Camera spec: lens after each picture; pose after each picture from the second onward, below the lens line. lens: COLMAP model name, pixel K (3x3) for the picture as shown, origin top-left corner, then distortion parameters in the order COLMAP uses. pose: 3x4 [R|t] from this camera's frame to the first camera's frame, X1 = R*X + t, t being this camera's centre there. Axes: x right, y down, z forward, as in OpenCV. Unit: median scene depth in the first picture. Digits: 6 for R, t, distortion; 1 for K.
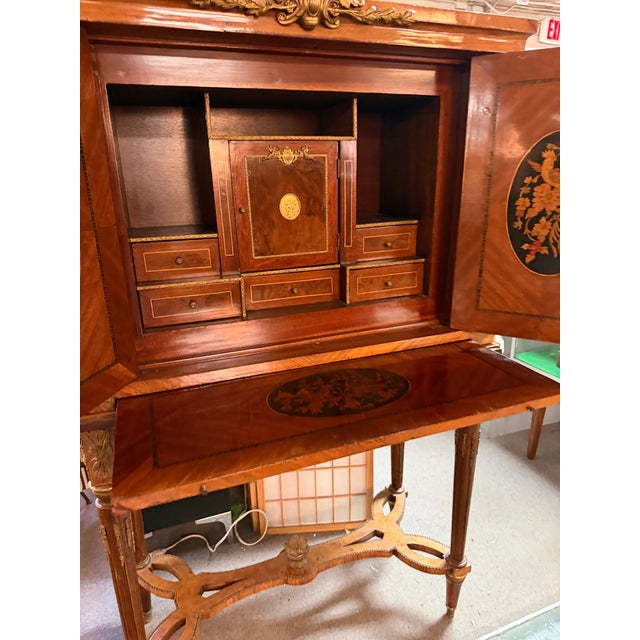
lens RADIAL K [[457.6, 0, 316.4], [0, 457.6, 312.1], [0, 0, 1]] dist [-0.000262, -0.012102]
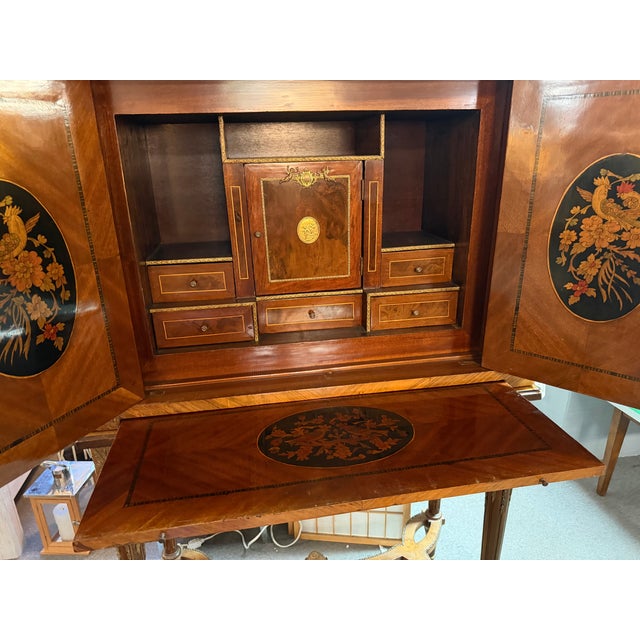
lens RADIAL K [[457.6, 0, 316.4], [0, 457.6, 312.1], [0, 0, 1]] dist [-0.000262, -0.012102]
pose [[0.980373, 0.060983, -0.187485, 0.143017], [-0.053514, 0.997568, 0.044651, -0.099277], [0.189752, -0.033742, 0.981252, 0.058032]]
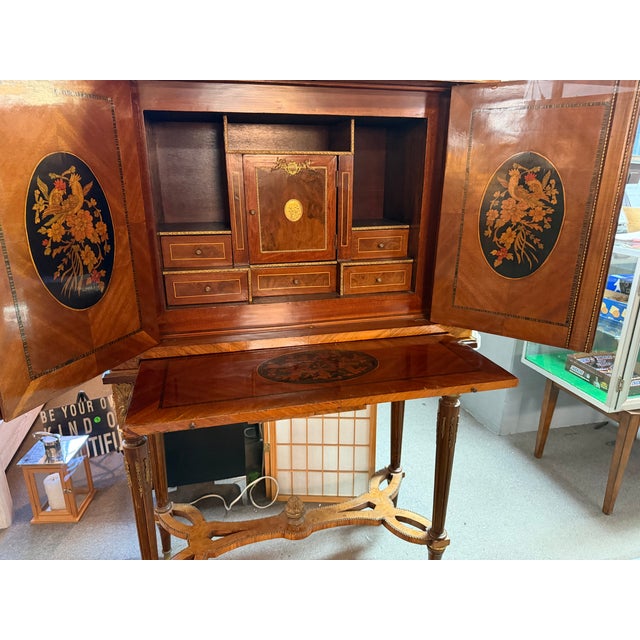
lens RADIAL K [[455.0, 0, 320.9], [0, 455.0, 312.0], [0, 0, 1]] dist [0.039109, -0.089069]
pose [[0.993416, 0.056219, -0.099816, 0.139829], [-0.055192, 0.998391, 0.013026, 0.012259], [0.100387, -0.007431, 0.994921, -0.161097]]
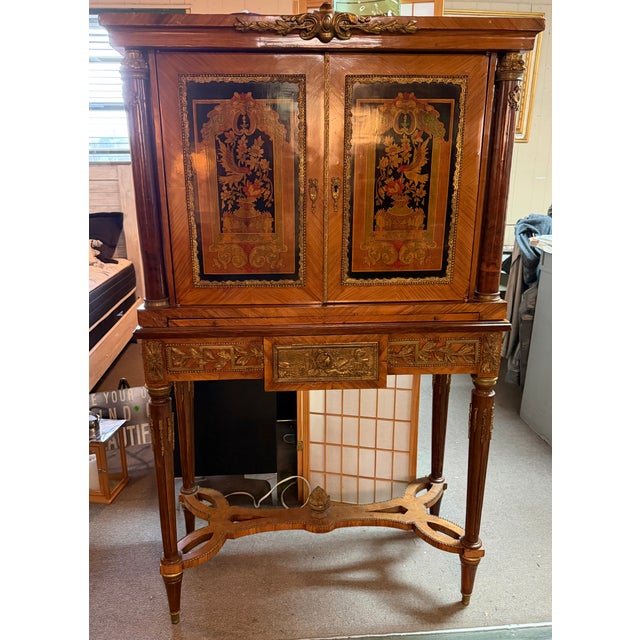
lens RADIAL K [[536.6, 0, 304.0], [0, 536.6, 320.9], [0, 0, 1]] dist [0.110061, -0.253086]
pose [[0.954404, 0.092349, -0.283875, 0.326574], [-0.098608, 0.995096, -0.007805, 0.136227], [0.281762, 0.035442, 0.958830, -0.342636]]
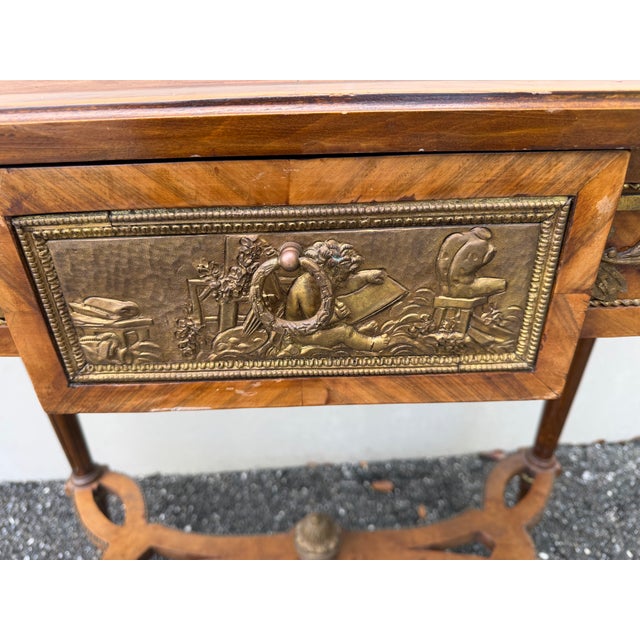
lens RADIAL K [[457.6, 0, 316.4], [0, 457.6, 312.1], [0, 0, 1]] dist [-0.000262, -0.012102]
pose [[0.943177, 0.169185, -0.285996, 0.086513], [-0.089904, 0.958506, 0.270523, 0.165072], [0.319898, -0.229439, 0.919251, 0.745493]]
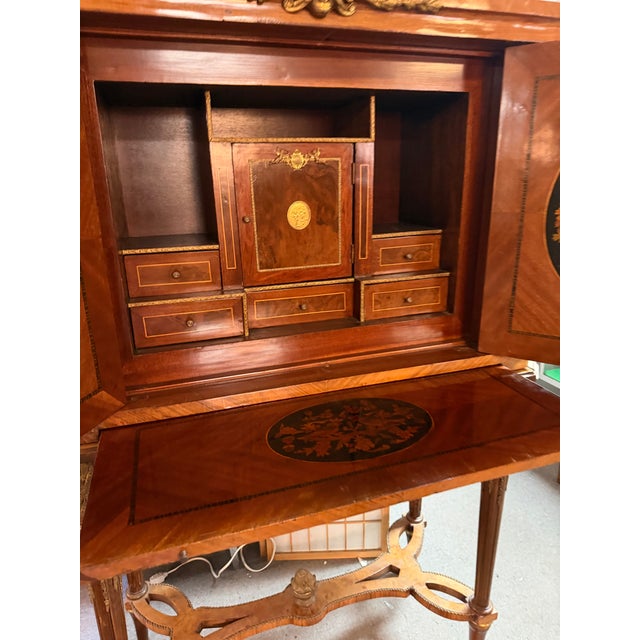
lens RADIAL K [[456.8, 0, 310.3], [0, 456.8, 303.2], [0, 0, 1]] dist [-0.004092, -0.007621]
pose [[0.998477, 0.012913, -0.053629, 0.014609], [-0.014077, 0.999672, -0.021384, -0.035977], [0.053335, 0.022106, 0.998332, 0.100124]]
